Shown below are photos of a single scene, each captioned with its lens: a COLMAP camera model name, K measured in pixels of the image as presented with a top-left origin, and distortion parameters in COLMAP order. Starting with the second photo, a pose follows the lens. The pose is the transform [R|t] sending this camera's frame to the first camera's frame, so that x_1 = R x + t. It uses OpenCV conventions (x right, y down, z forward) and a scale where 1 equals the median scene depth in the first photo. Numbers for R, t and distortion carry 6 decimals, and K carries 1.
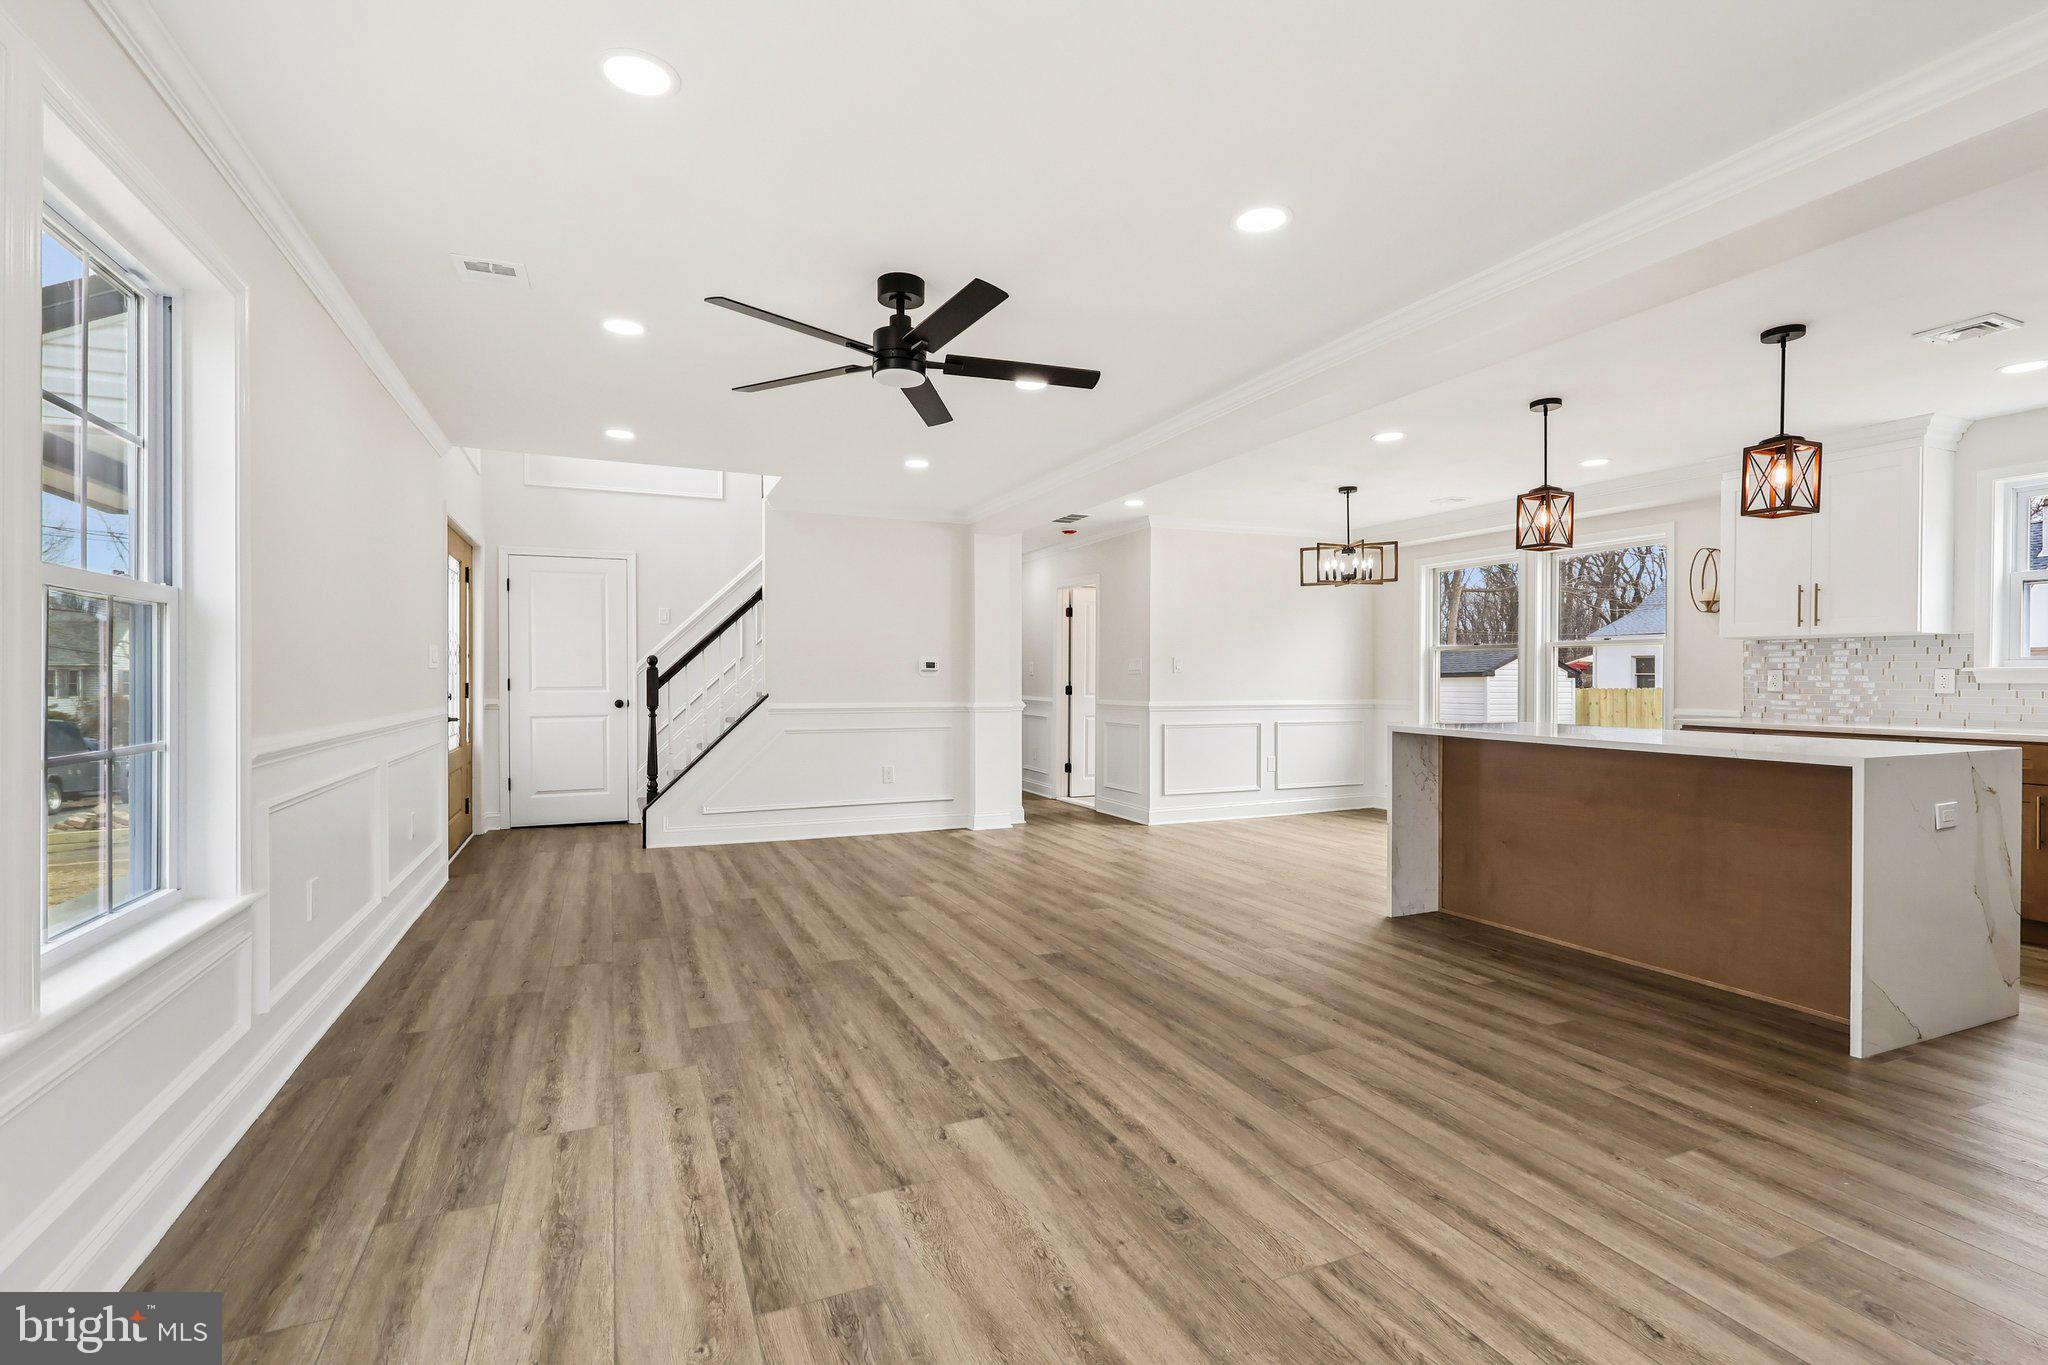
lens RADIAL K [[945.9, 0, 1022.4], [0, 945.9, 683.6], [0, 0, 1]] dist [-0.002225, 0.001153]
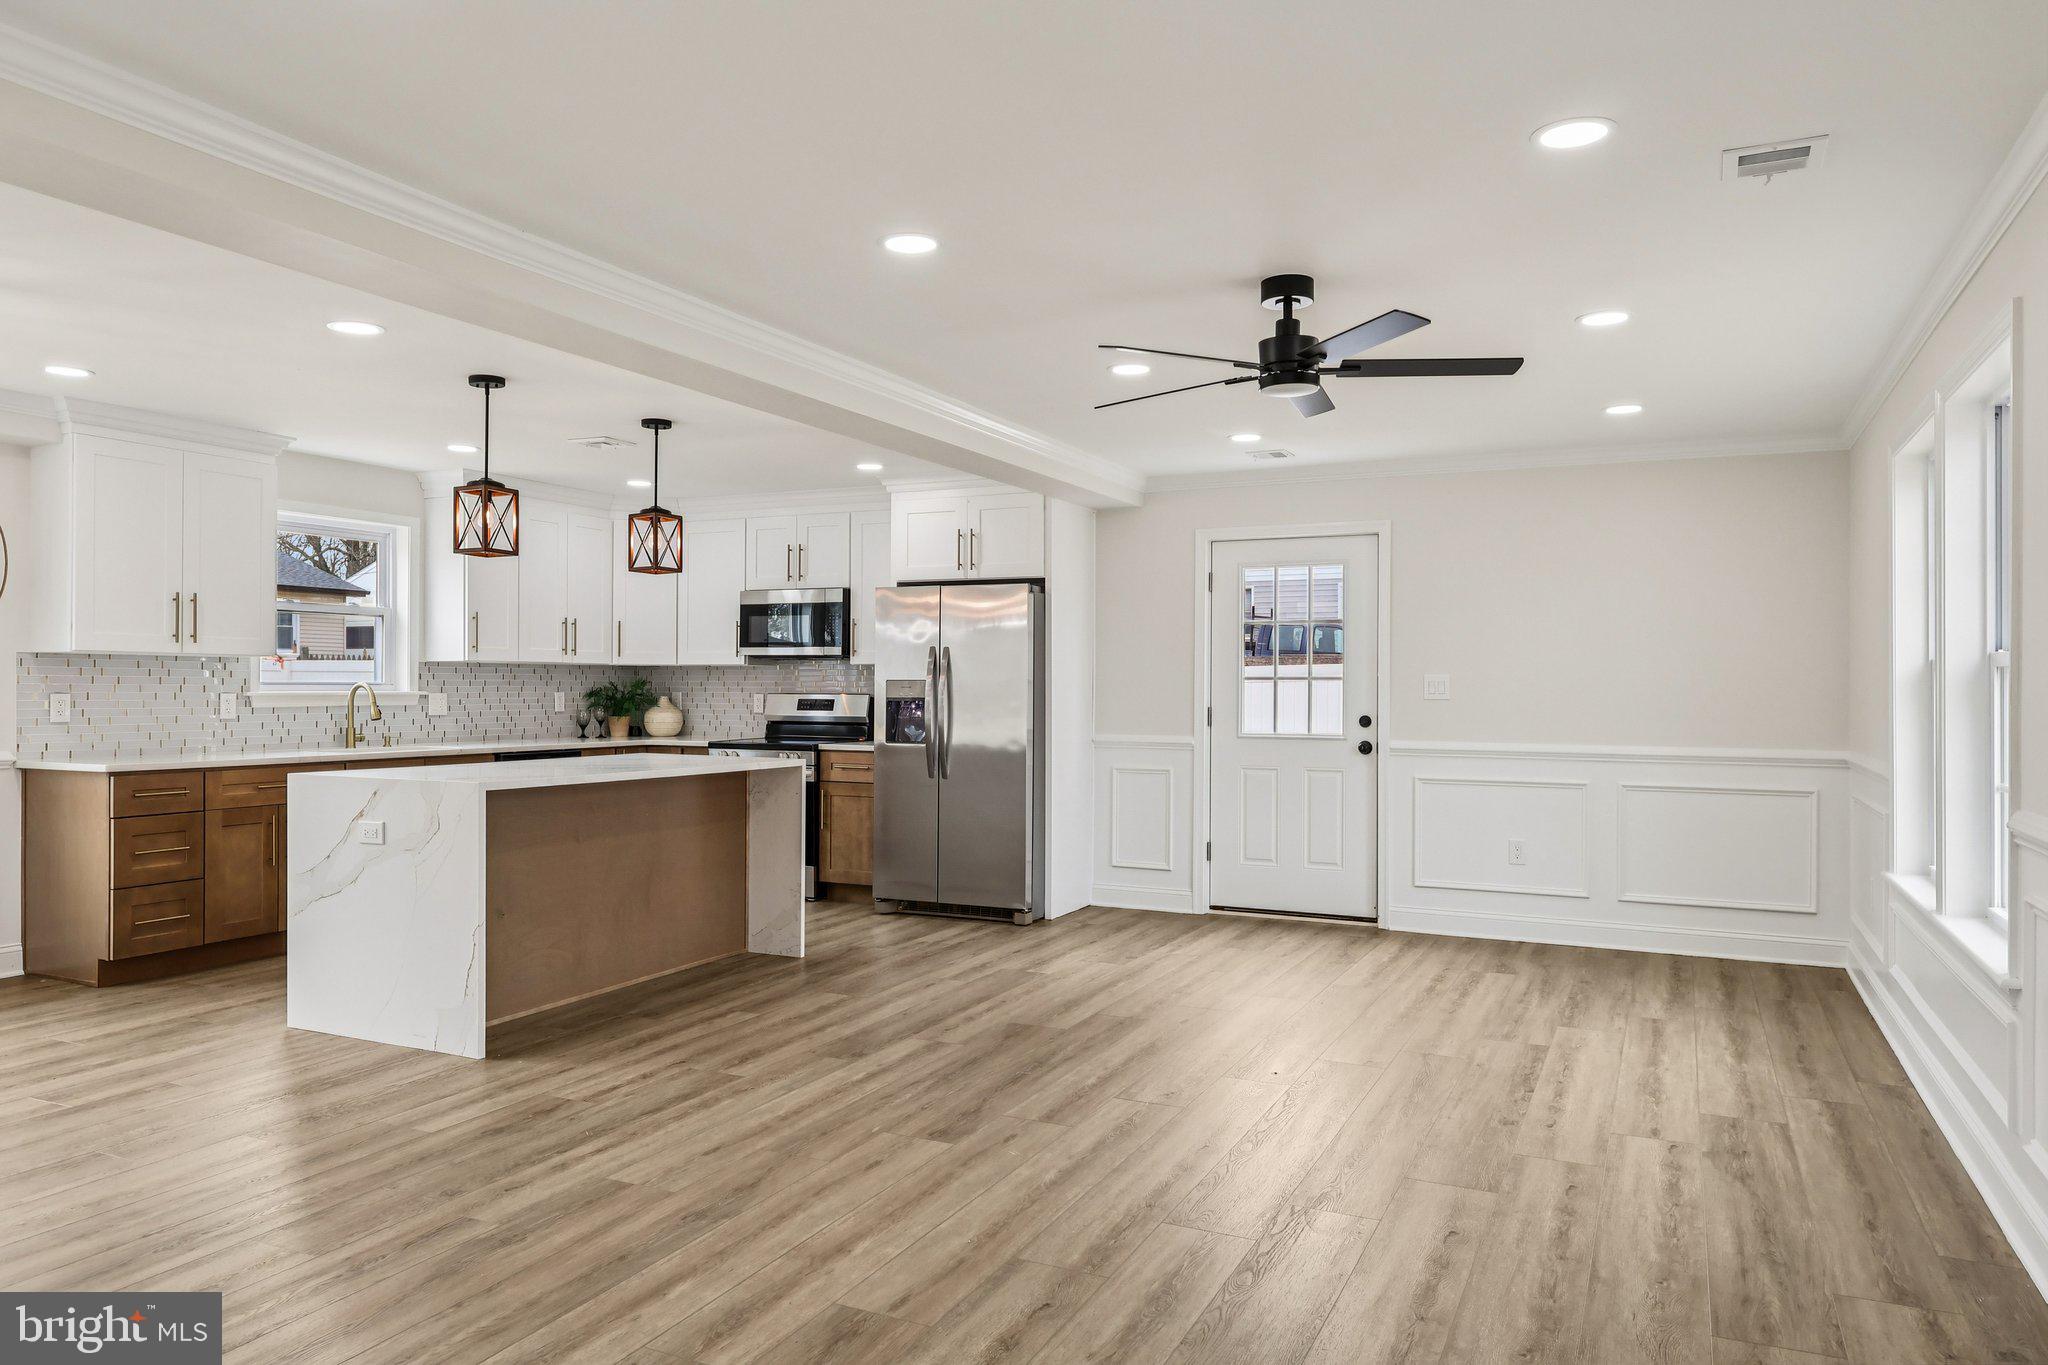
lens RADIAL K [[1364.7, 0, 1018.9], [0, 1364.7, 676.9], [0, 0, 1]] dist [0.004115, -0.001581]
pose [[-0.652798, 0.000114, 0.757532, -0.730403], [-0.000814, 0.999999, -0.000852, -0.038119], [-0.757531, -0.001172, -0.652798, 1.574595]]
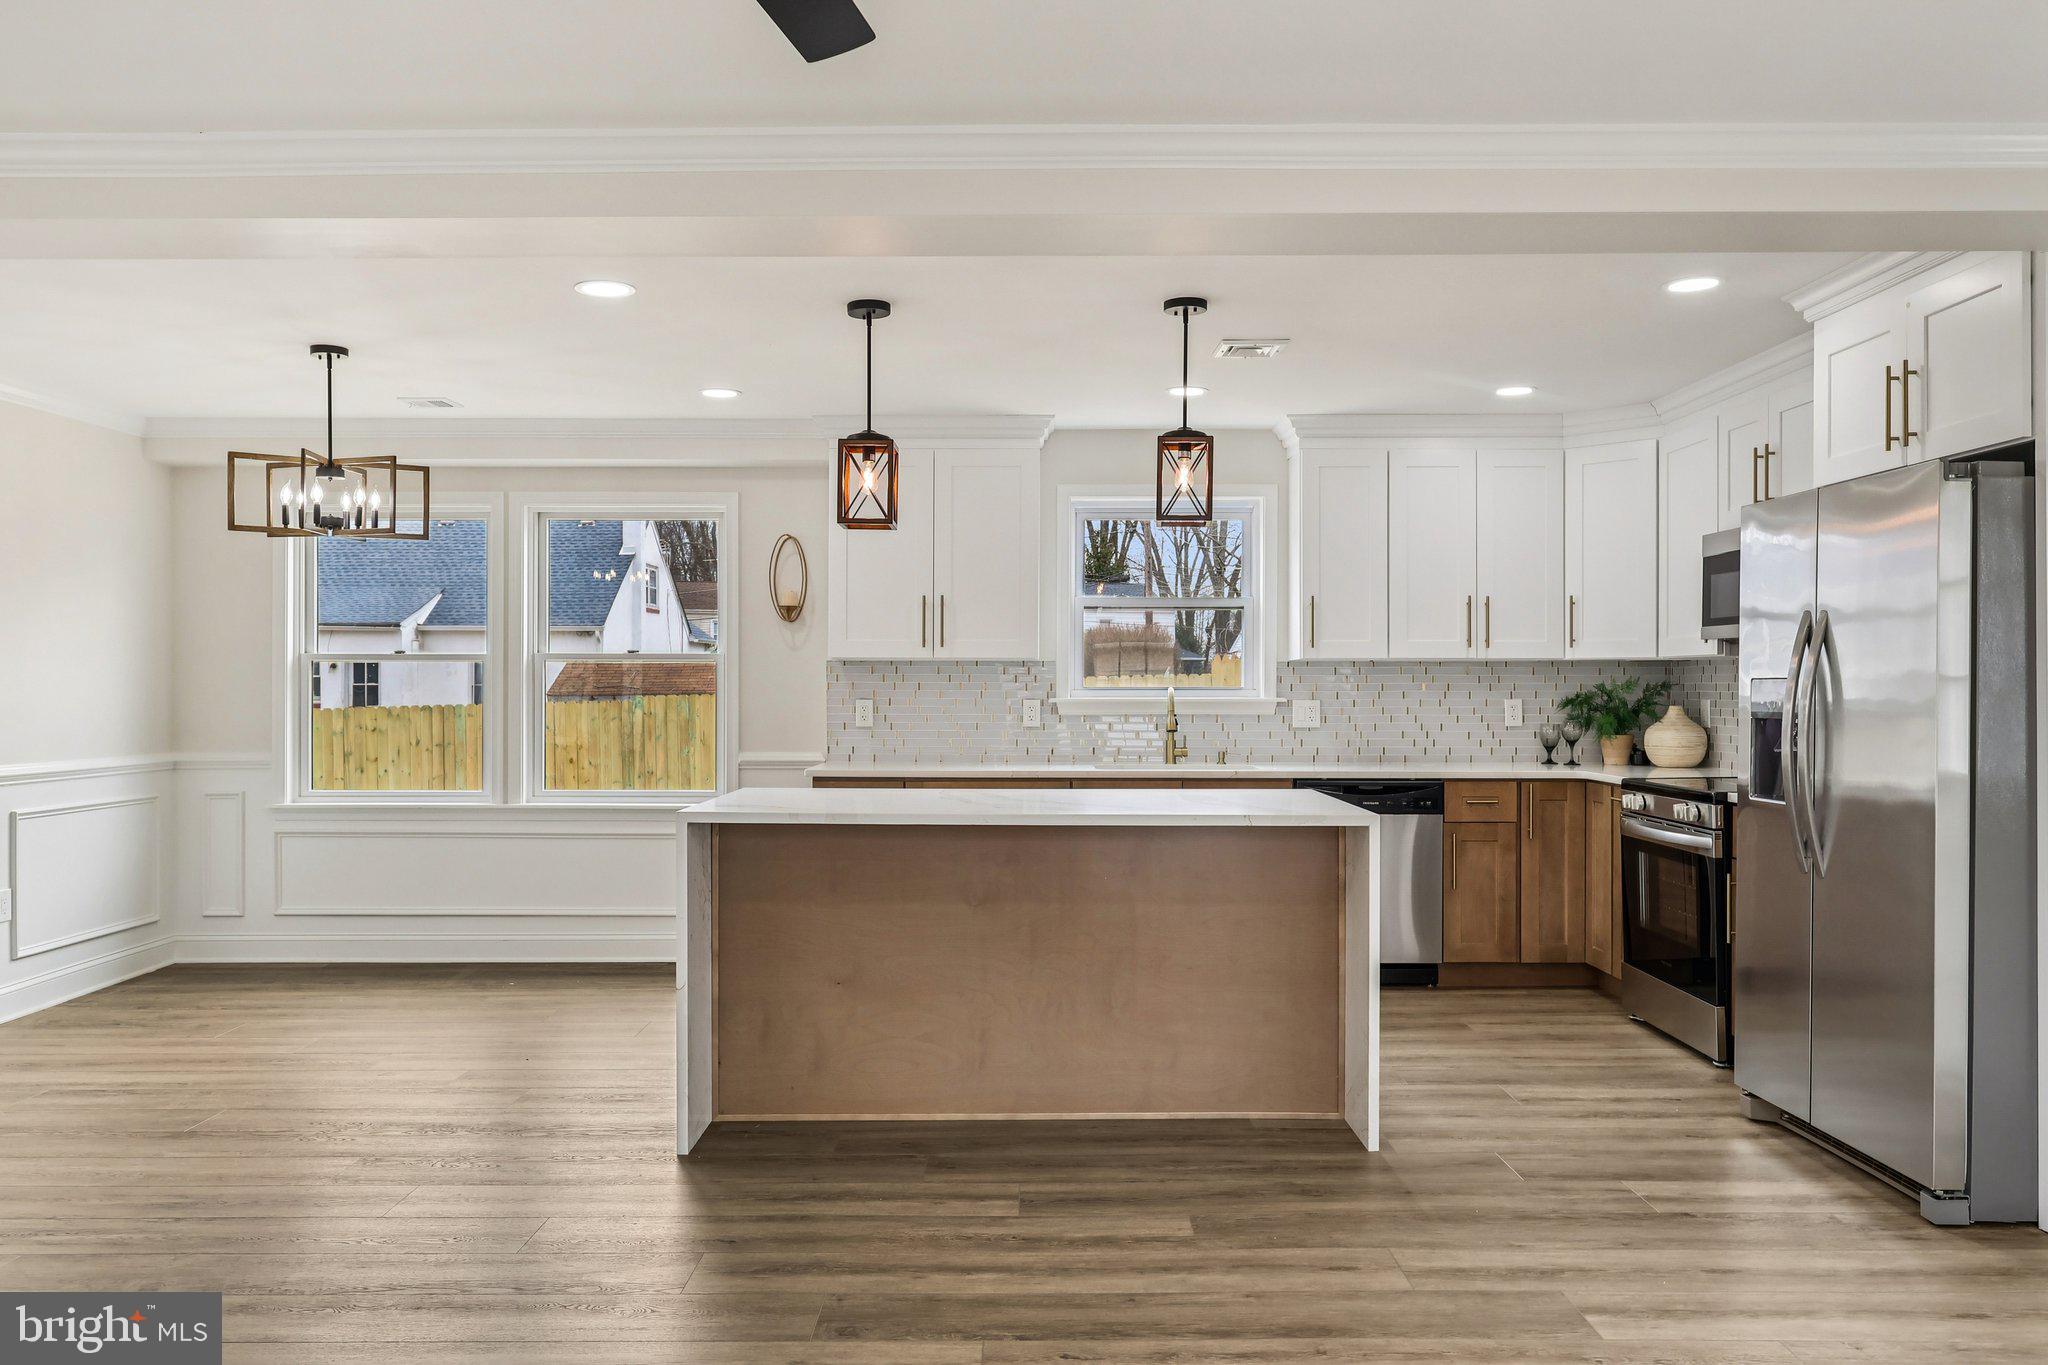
lens RADIAL K [[1484.5, 0, 1018.8], [0, 1484.5, 690.3], [0, 0, 1]] dist [0.000922, 0.001269]
pose [[0.403232, -0.005014, 0.915084, -0.389107], [0.007367, 0.999970, 0.002233, -0.033338], [-0.915068, 0.005841, 0.403257, 0.536210]]
